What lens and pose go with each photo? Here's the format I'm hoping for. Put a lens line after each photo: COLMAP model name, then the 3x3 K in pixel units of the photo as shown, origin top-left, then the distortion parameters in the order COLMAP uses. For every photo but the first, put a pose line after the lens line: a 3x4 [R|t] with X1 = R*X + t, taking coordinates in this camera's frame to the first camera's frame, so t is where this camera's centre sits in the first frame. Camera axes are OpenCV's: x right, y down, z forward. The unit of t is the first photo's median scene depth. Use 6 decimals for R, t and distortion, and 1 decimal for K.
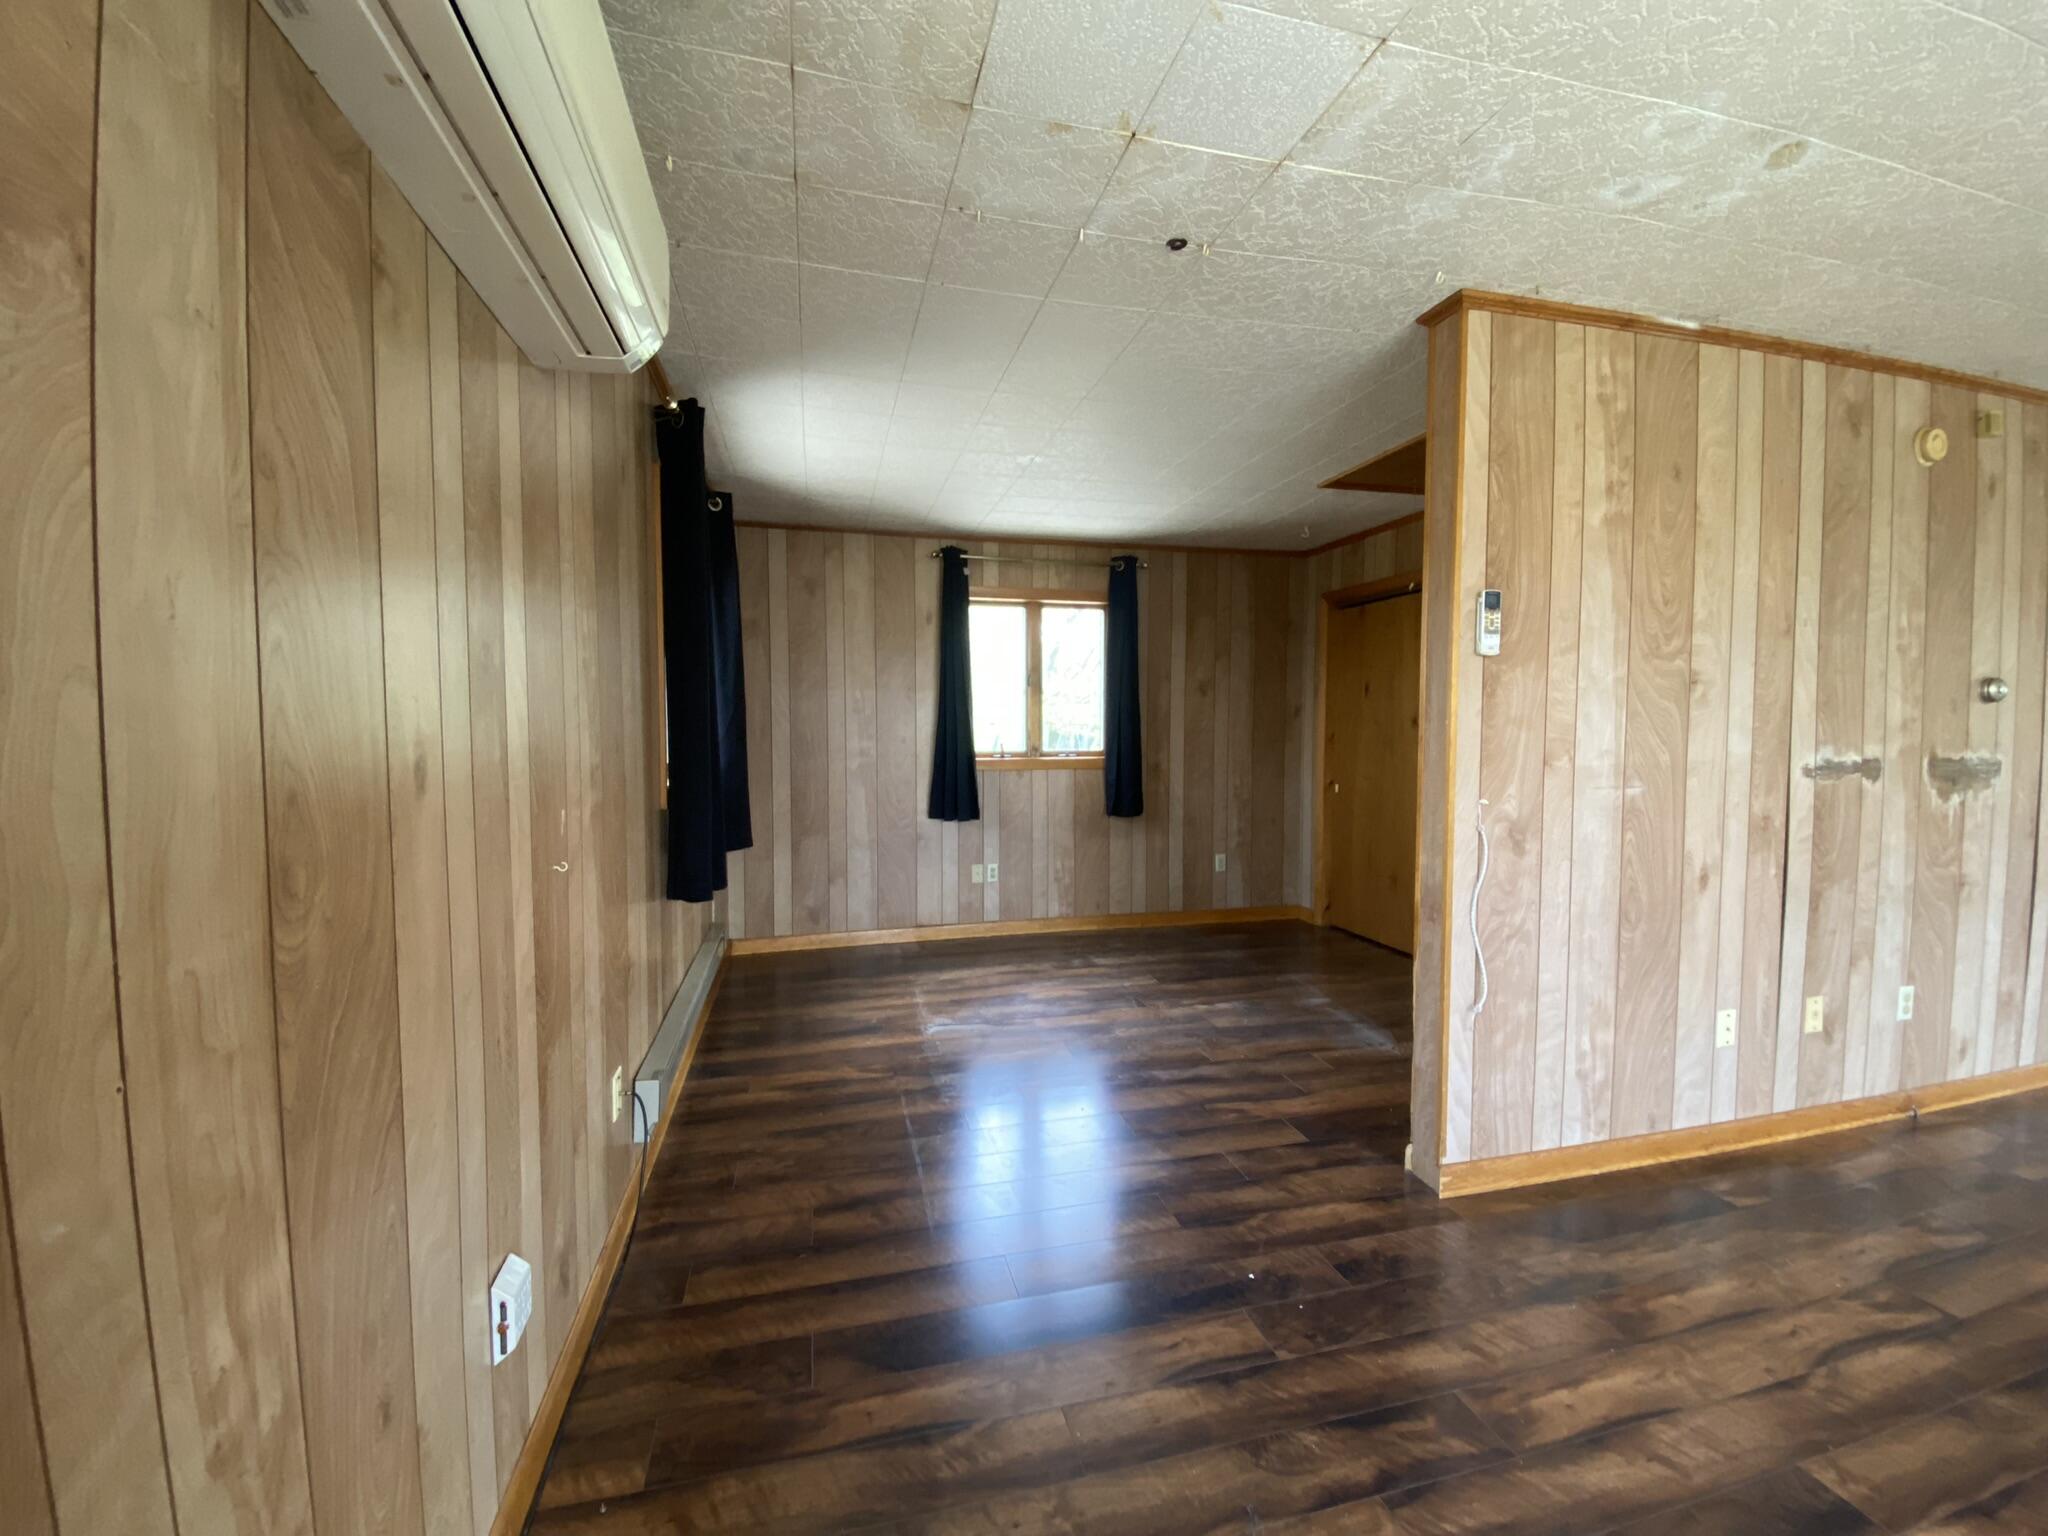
lens RADIAL K [[827.9, 0, 1021.1], [0, 827.9, 765.8], [0, 0, 1]] dist [0.025474, -0.021679]
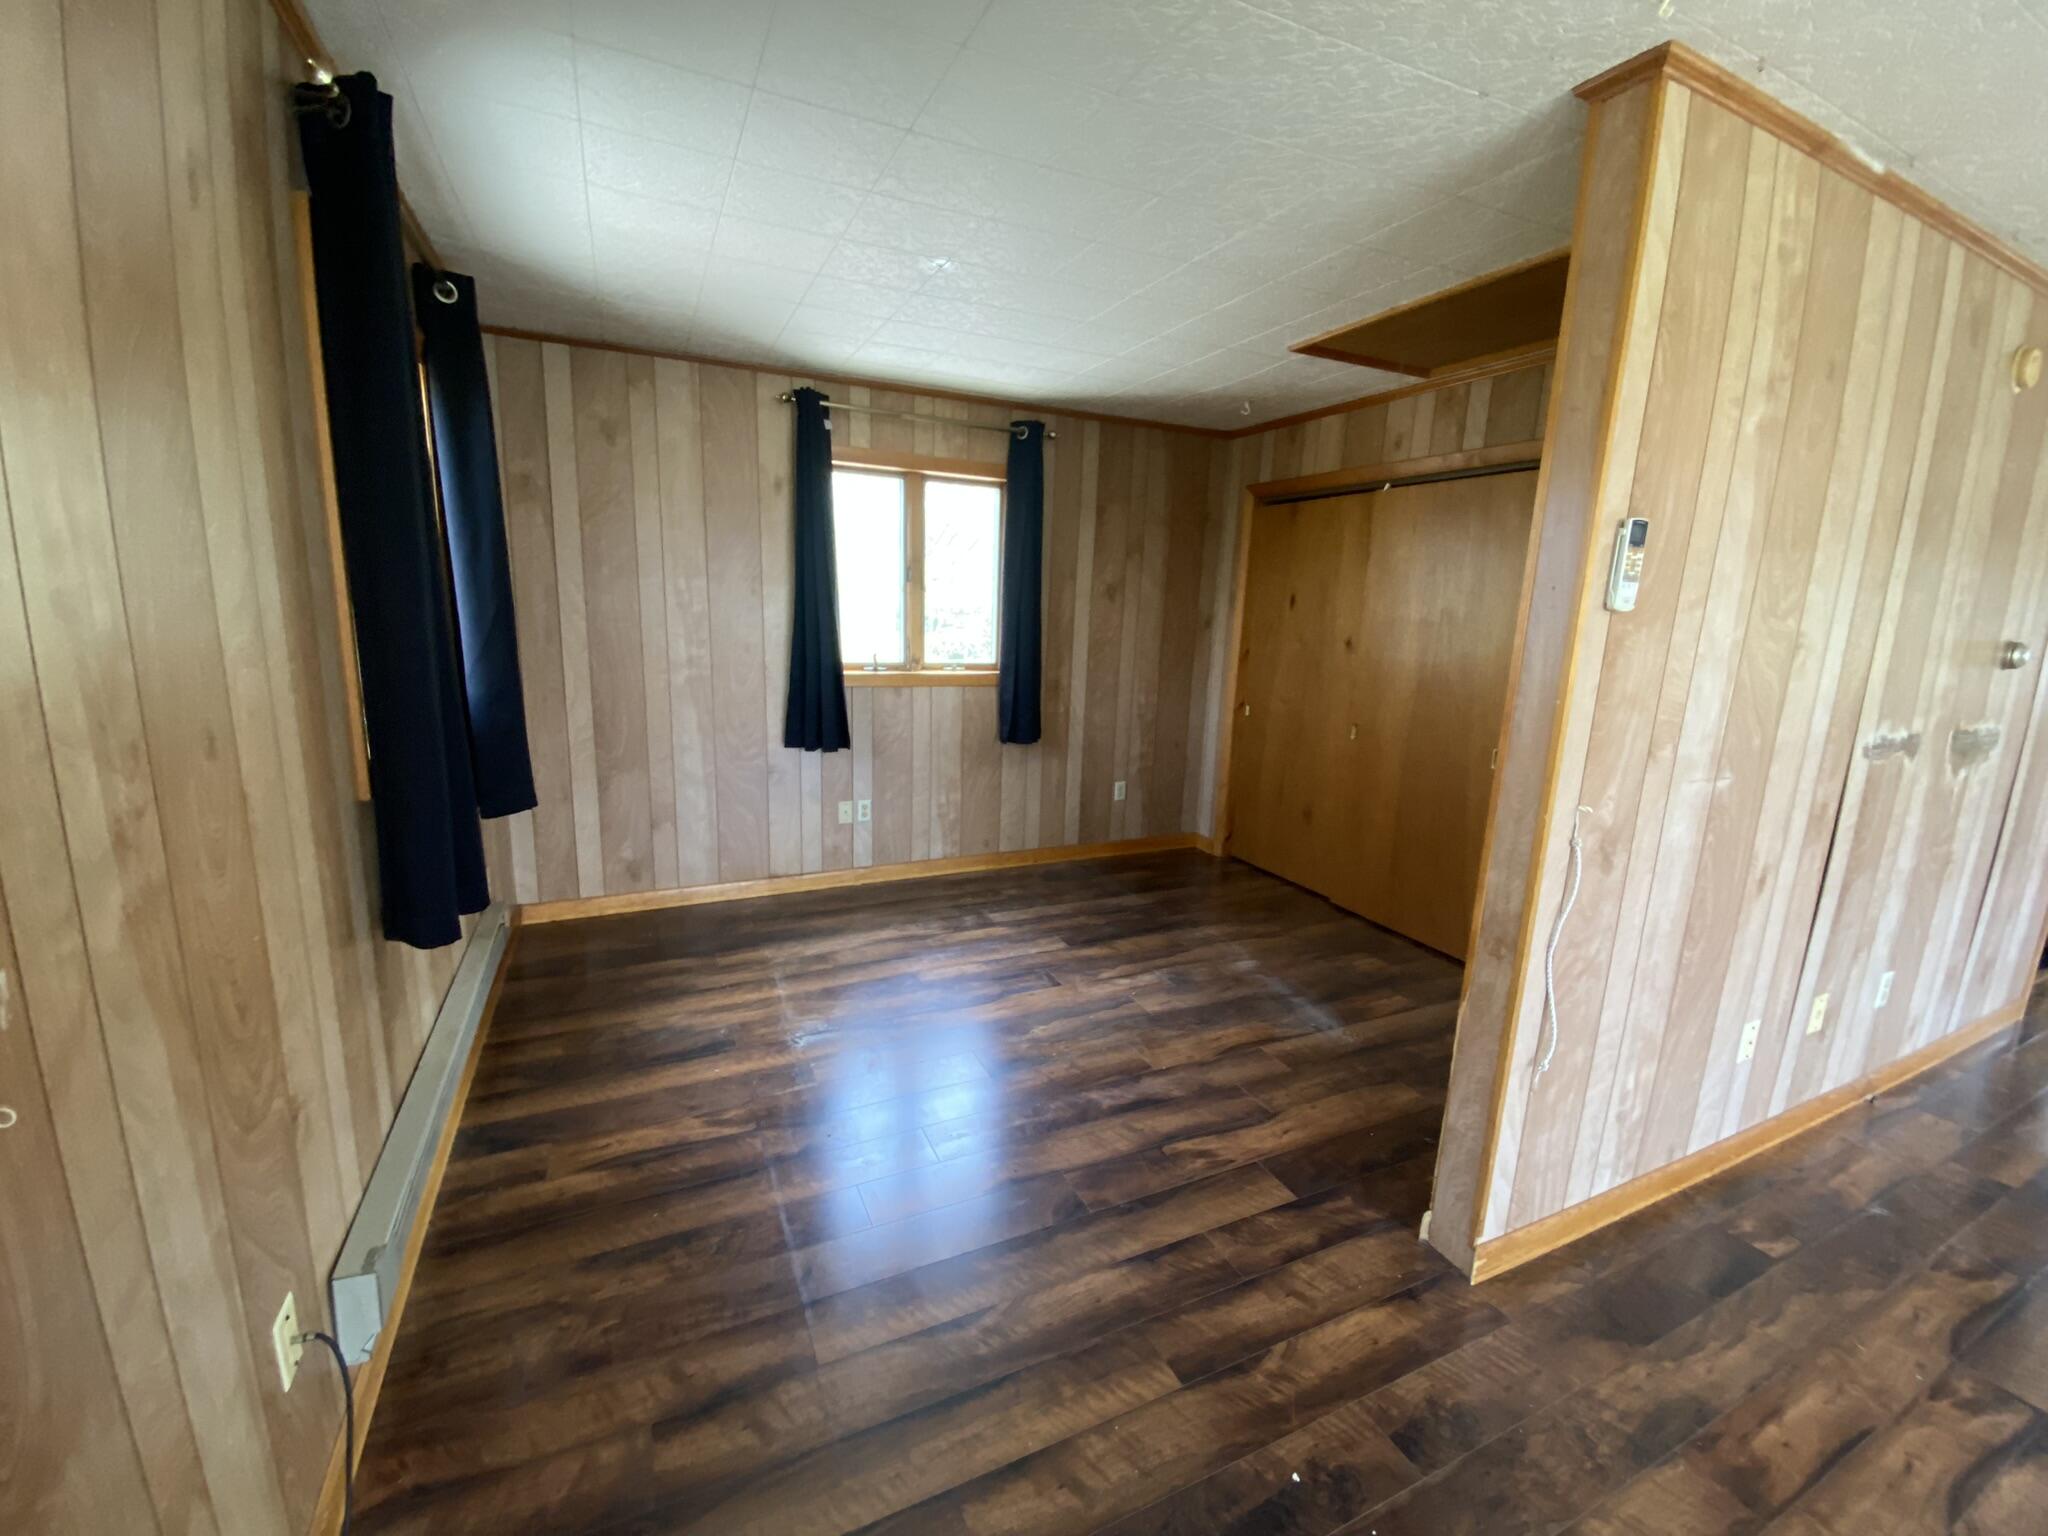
lens RADIAL K [[827.9, 0, 1021.1], [0, 827.9, 765.8], [0, 0, 1]] dist [0.025474, -0.021679]
pose [[0.981142, -0.002788, 0.193270, -0.071285], [-0.026459, 0.988546, 0.148580, -0.076441], [-0.191471, -0.150892, 0.969830, 0.308604]]
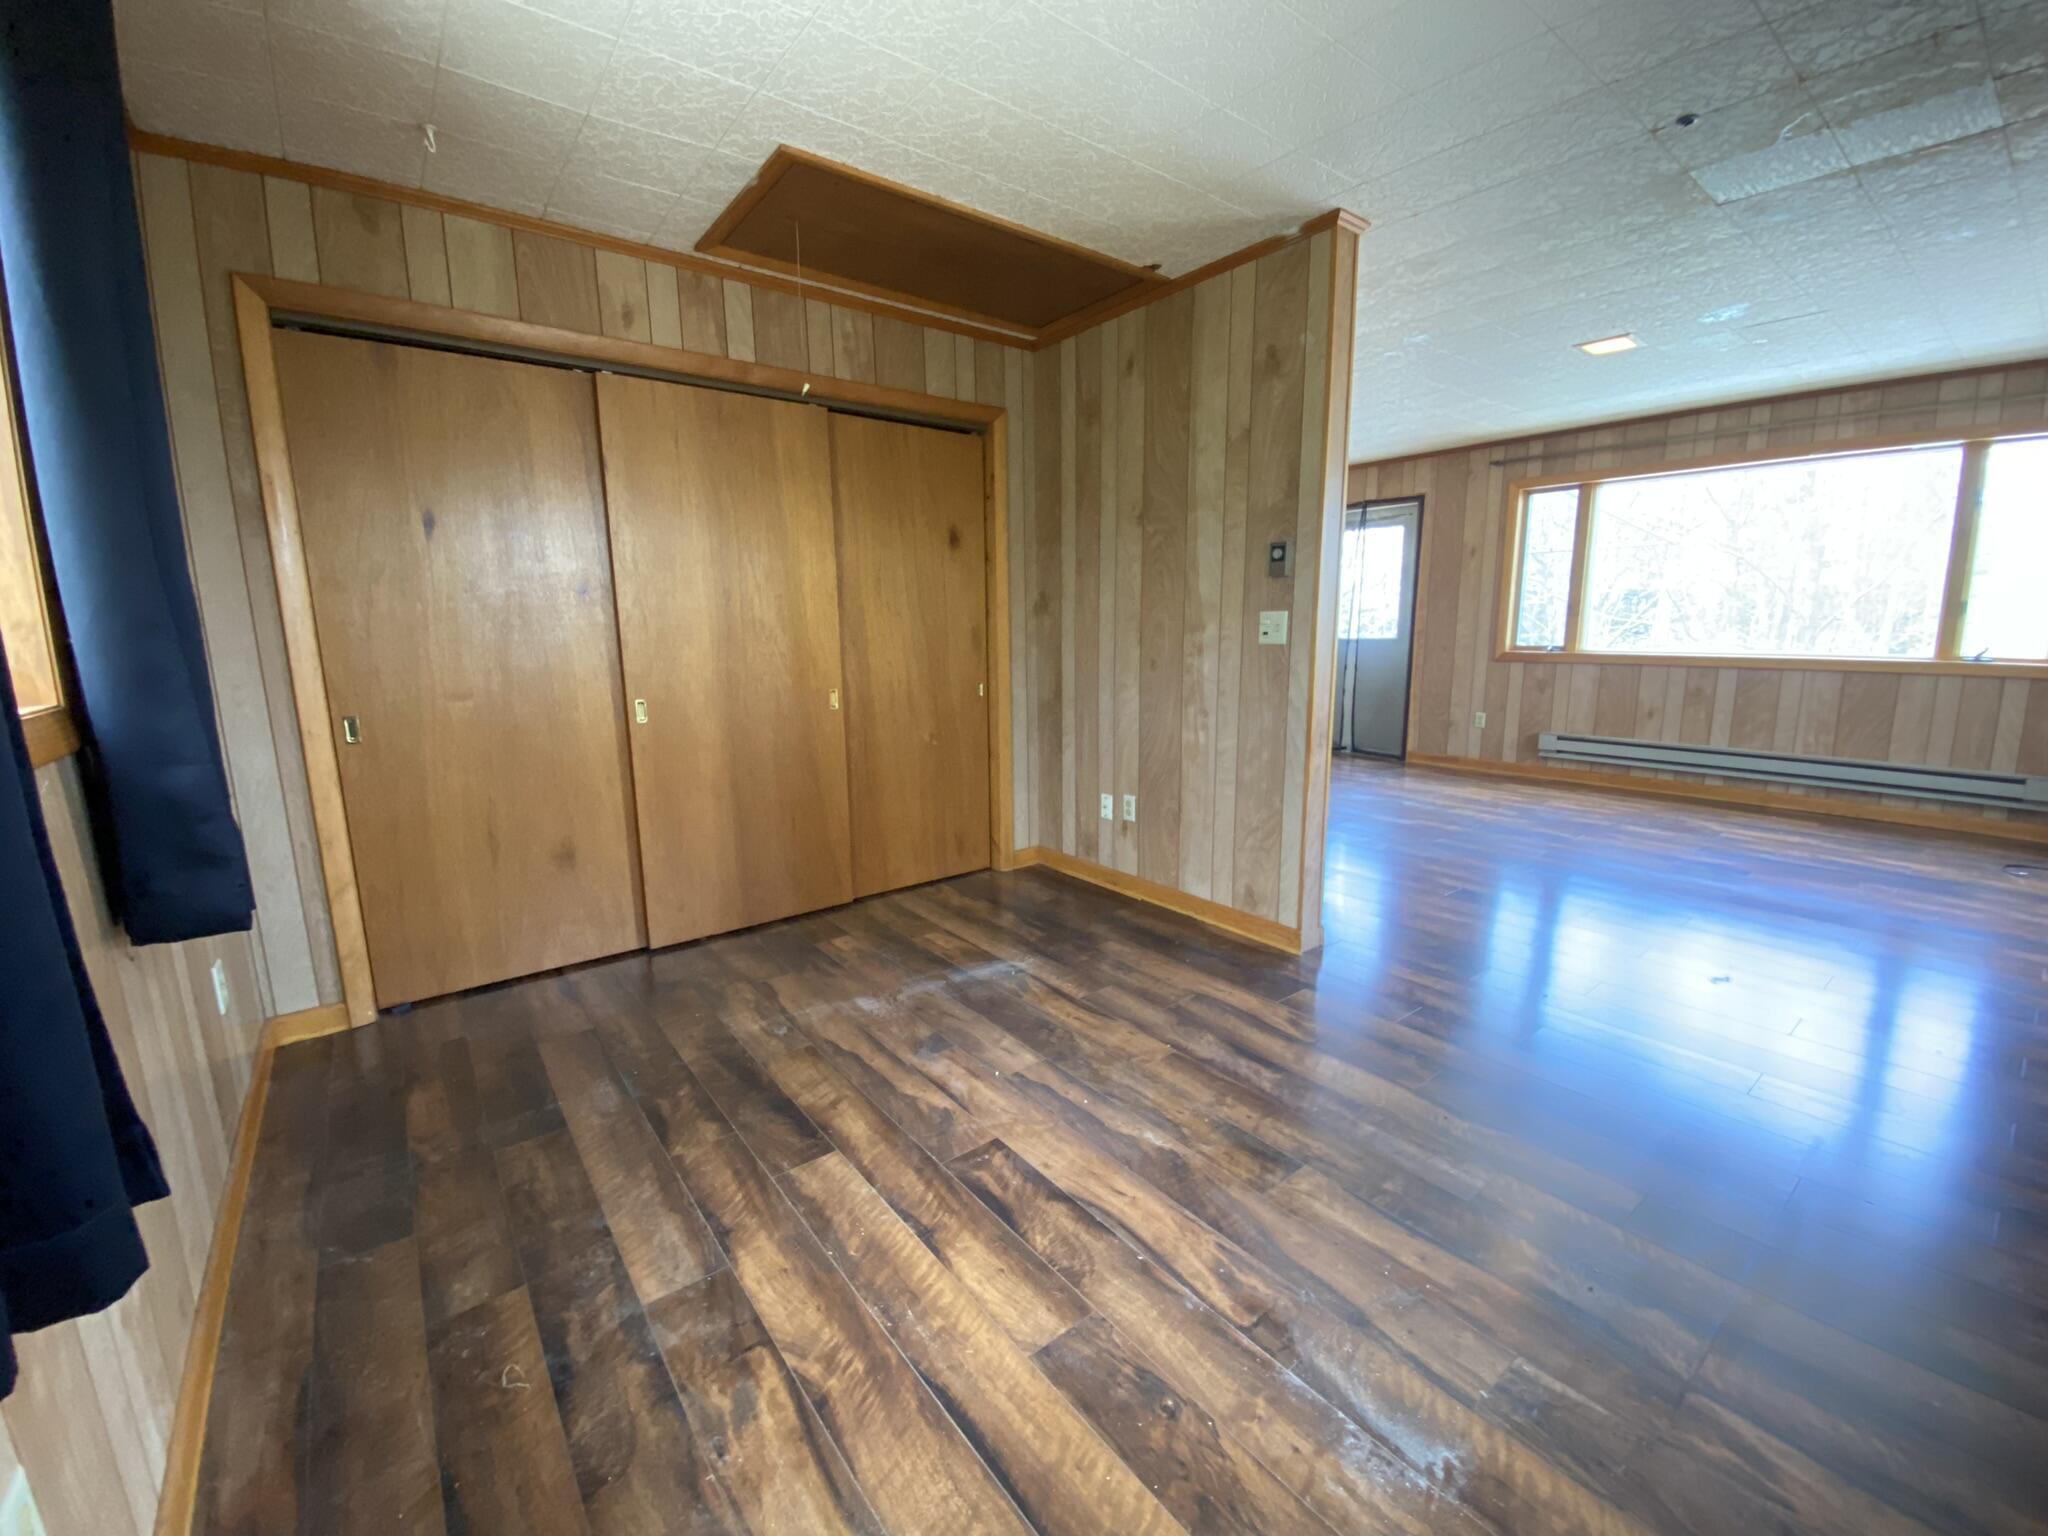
lens RADIAL K [[808.7, 0, 1033.2], [0, 808.7, 768.1], [0, 0, 1]] dist [0.000079, -0.019473]
pose [[-0.408896, -0.155780, 0.899187, -0.365318], [0.056353, 0.979132, 0.195256, -0.036027], [-0.910839, 0.130512, -0.391585, 1.578638]]
